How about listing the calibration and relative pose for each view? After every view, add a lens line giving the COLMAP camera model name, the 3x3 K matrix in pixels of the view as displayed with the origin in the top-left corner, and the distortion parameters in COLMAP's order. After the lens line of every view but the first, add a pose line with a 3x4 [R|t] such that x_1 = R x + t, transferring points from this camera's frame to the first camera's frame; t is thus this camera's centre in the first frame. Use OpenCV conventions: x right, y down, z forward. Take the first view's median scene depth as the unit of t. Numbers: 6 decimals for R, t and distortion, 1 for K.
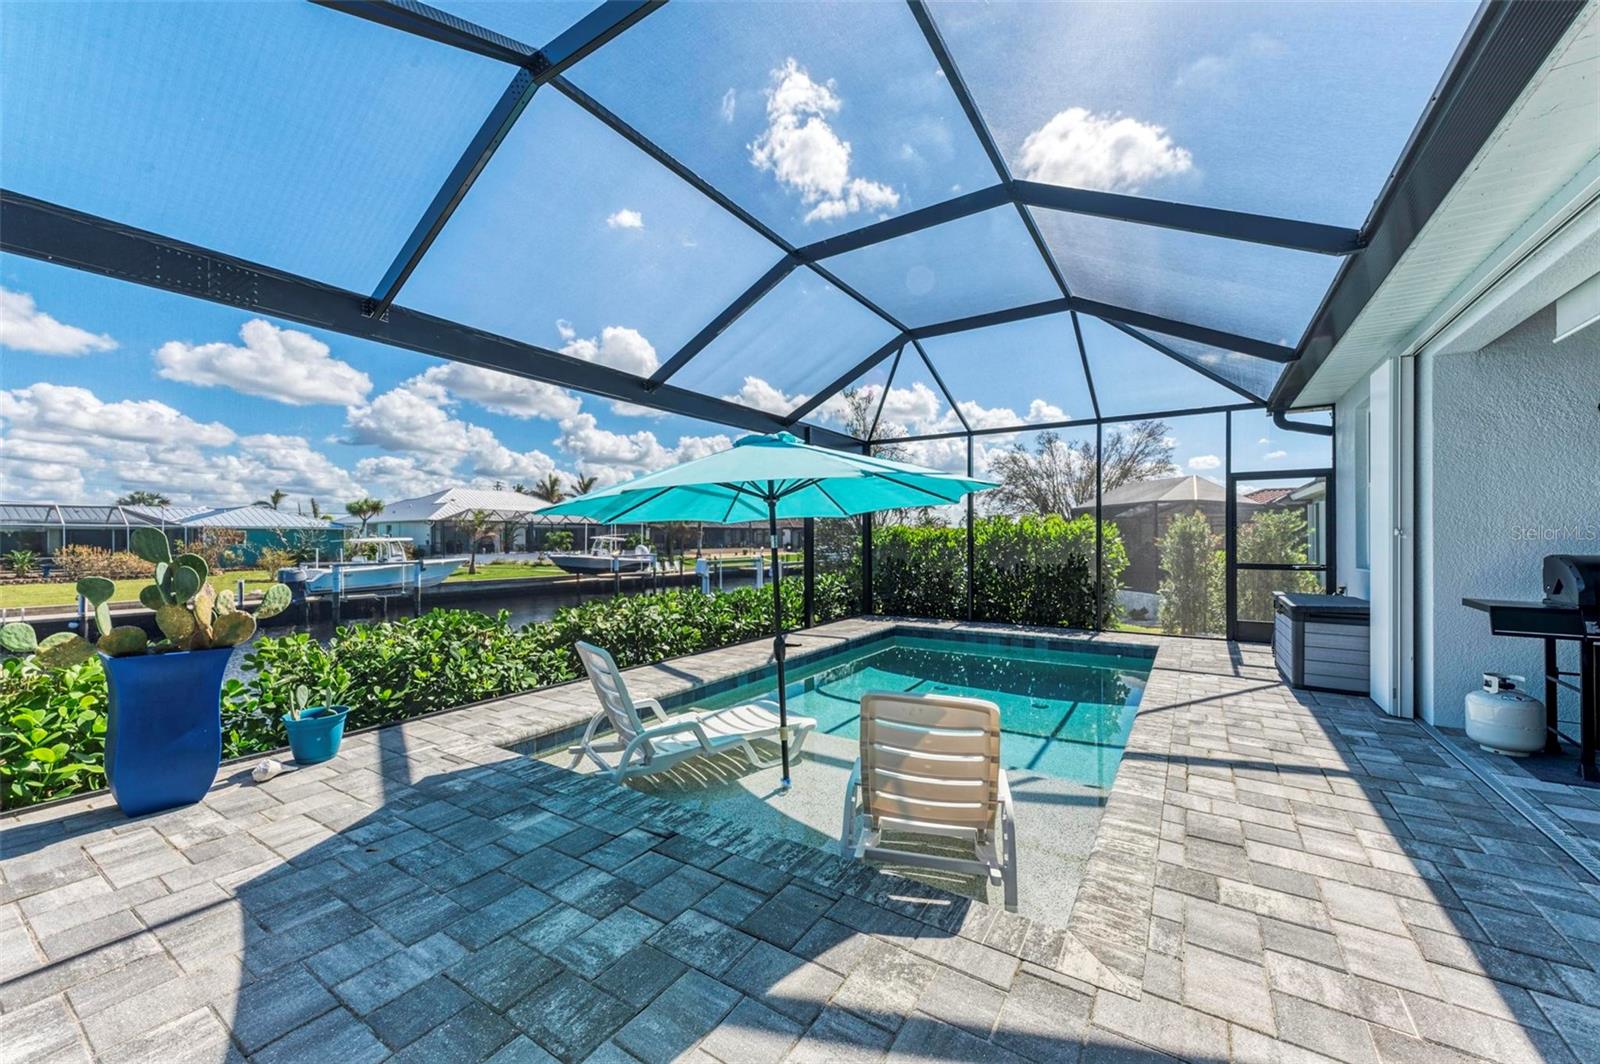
lens RADIAL K [[598.3, 0, 799.8], [0, 598.3, 537.5], [0, 0, 1]] dist [0.011814, 0.000053]
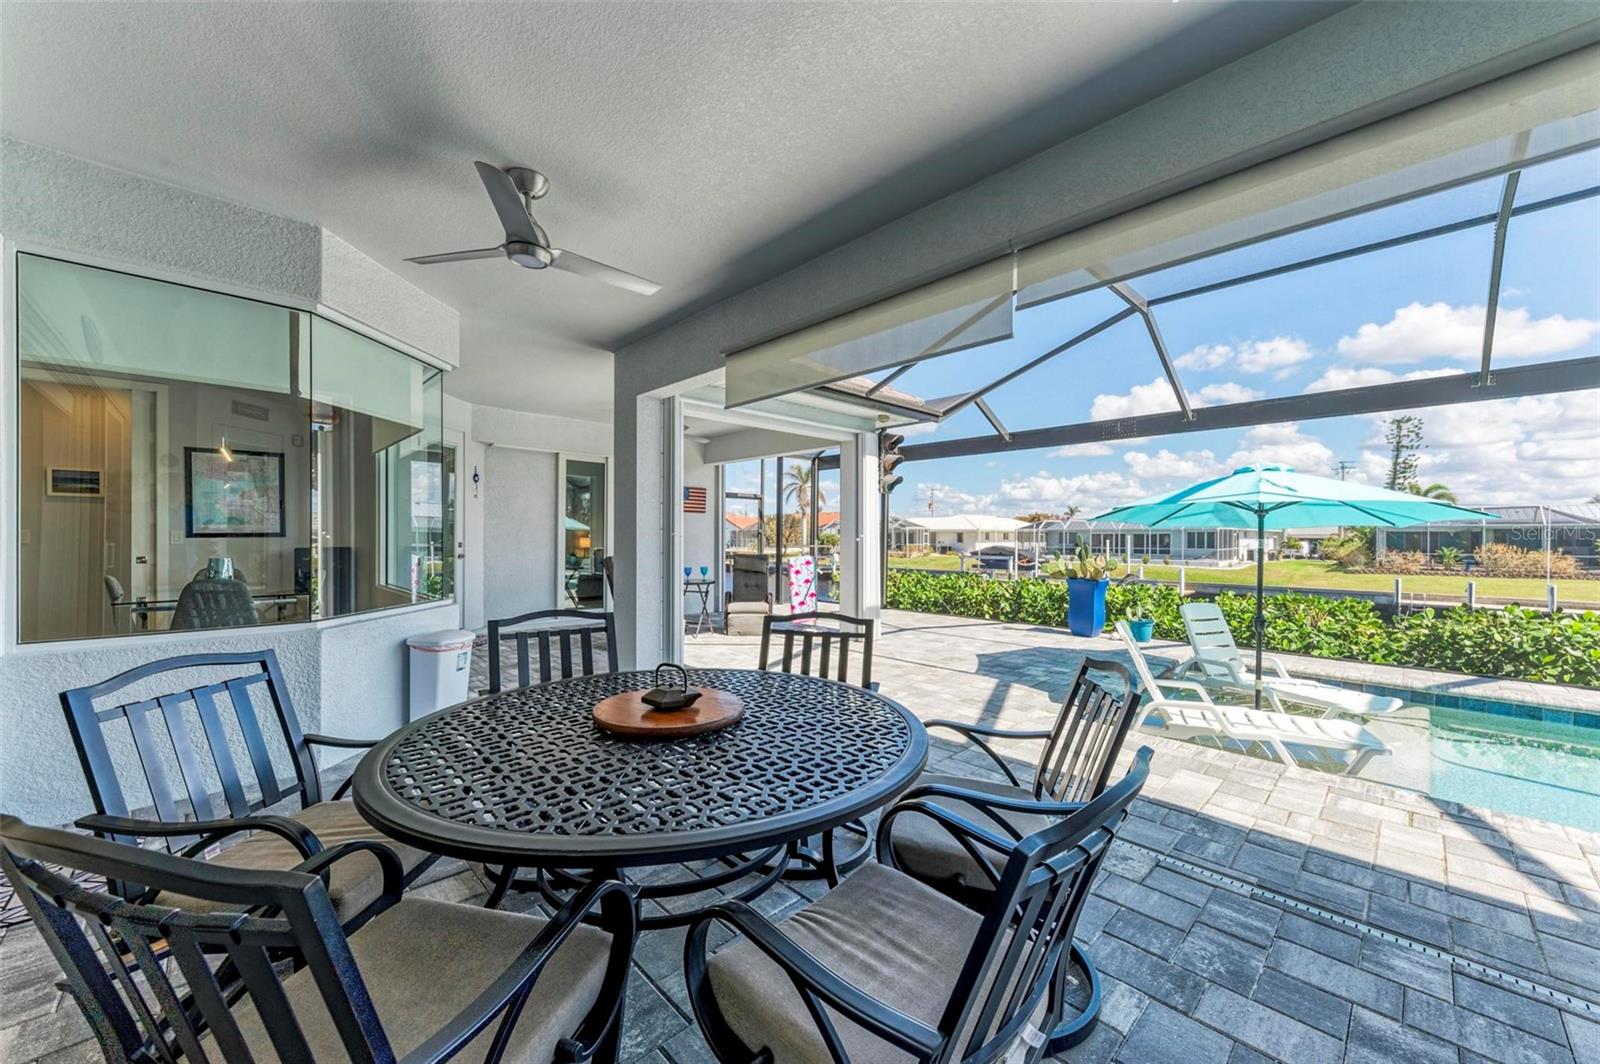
lens RADIAL K [[598.3, 0, 799.8], [0, 598.3, 537.5], [0, 0, 1]] dist [0.011814, 0.000053]
pose [[-0.225057, 0.002855, -0.974341, 0.110975], [-0.000540, 0.999995, 0.003055, -0.000992], [0.974345, 0.001214, -0.225055, 0.021014]]
